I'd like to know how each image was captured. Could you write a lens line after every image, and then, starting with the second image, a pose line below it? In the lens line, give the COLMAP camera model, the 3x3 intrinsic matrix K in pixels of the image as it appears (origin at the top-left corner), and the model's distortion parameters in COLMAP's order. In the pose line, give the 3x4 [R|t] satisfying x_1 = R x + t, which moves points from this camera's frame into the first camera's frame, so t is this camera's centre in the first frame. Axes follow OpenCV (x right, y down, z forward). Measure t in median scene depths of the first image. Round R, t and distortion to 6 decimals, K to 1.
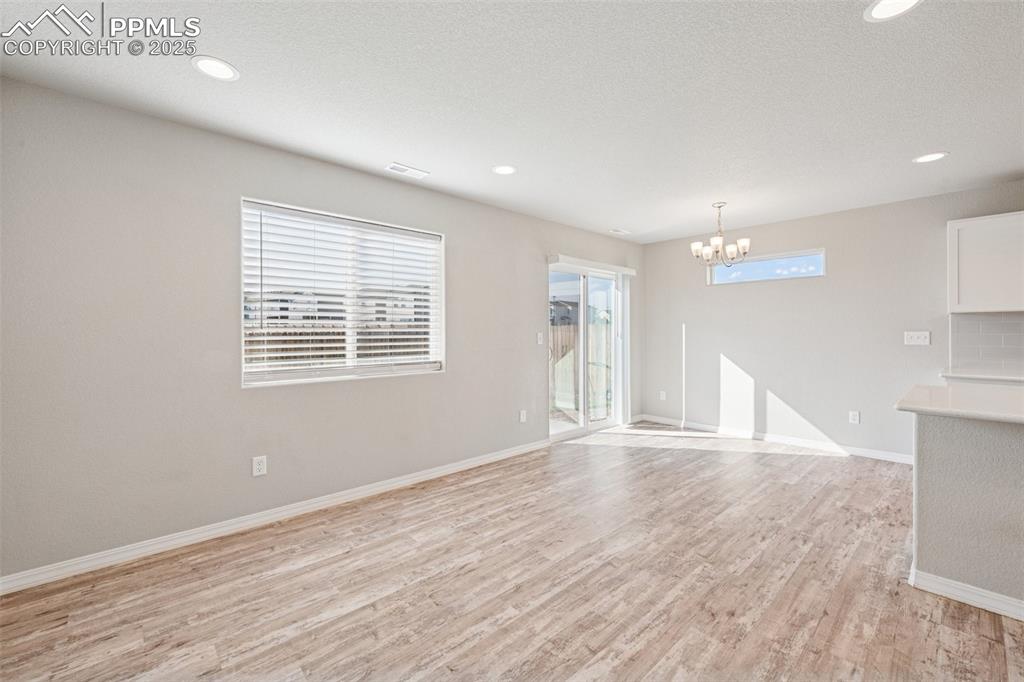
lens RADIAL K [[422.1, 0, 512.1], [0, 422.1, 336.4], [0, 0, 1]] dist [-0.001255, 0.000001]
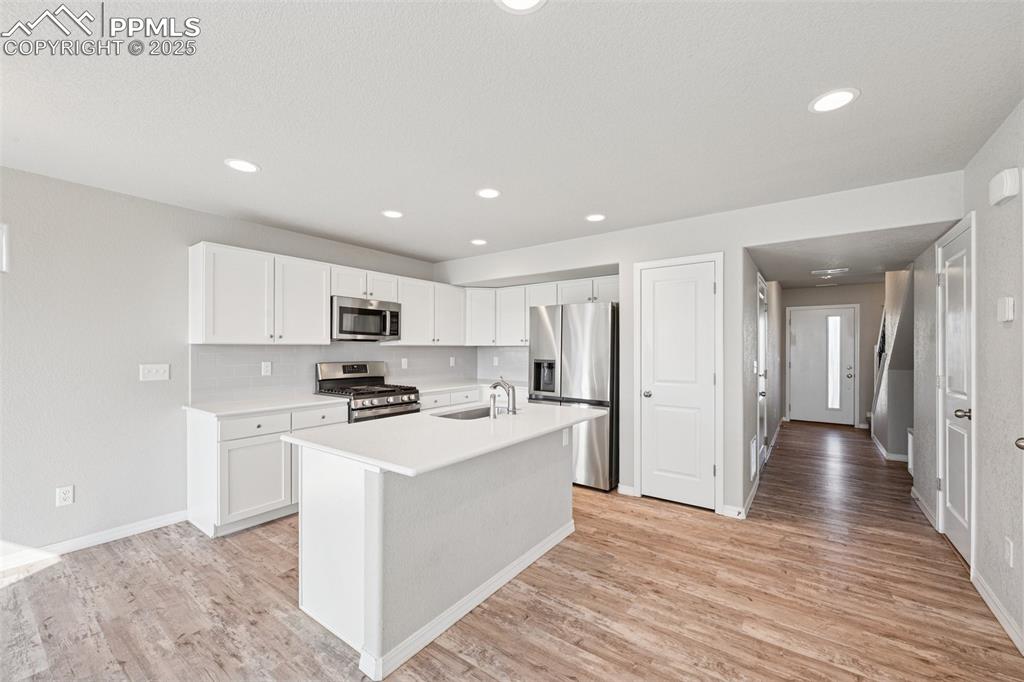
lens RADIAL K [[406.7, 0, 515.8], [0, 406.7, 349.6], [0, 0, 1]] dist [-0.000622, 0.000380]
pose [[-0.193721, 0.002056, 0.981055, 0.070363], [0.009713, 0.999953, -0.000178, -0.041555], [-0.981009, 0.009494, -0.193732, 0.598154]]
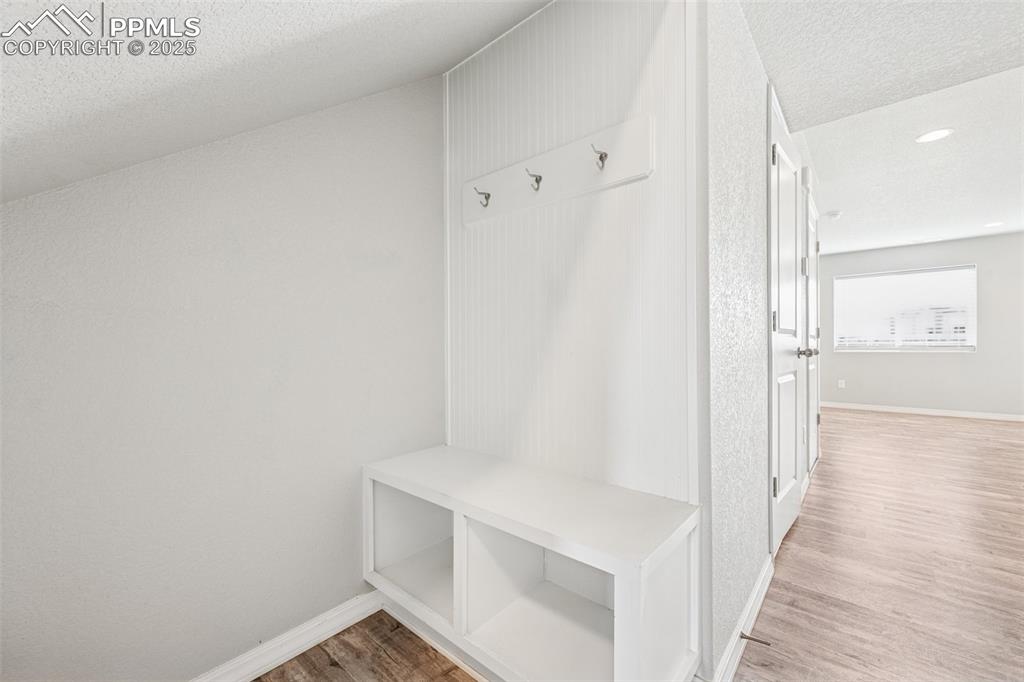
lens RADIAL K [[406.7, 0, 506.0], [0, 406.7, 344.9], [0, 0, 1]] dist [-0.000622, 0.000380]
pose [[0.099837, 0.003392, -0.994998, 1.421565], [-0.008825, 0.999958, 0.002523, 0.084135], [0.994965, 0.008529, 0.099863, -1.078630]]
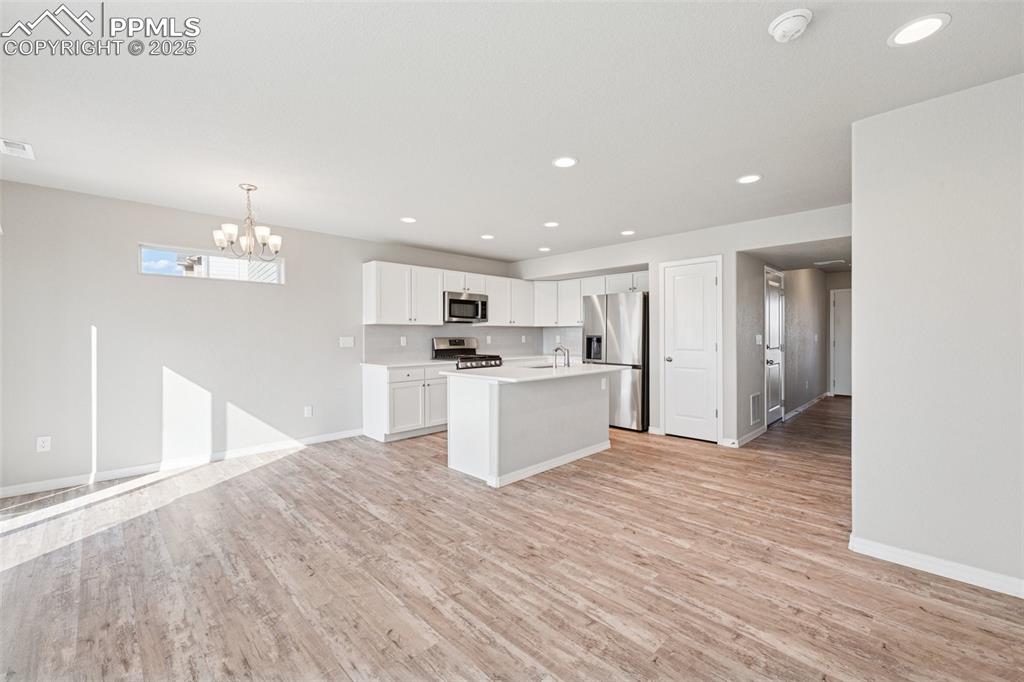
lens RADIAL K [[422.1, 0, 512.6], [0, 422.1, 336.9], [0, 0, 1]] dist [-0.001255, 0.000001]
pose [[-0.034821, -0.000206, 0.999394, -0.496199], [0.013258, 0.999912, 0.000668, -0.006302], [-0.999306, 0.013273, -0.034815, 0.671119]]
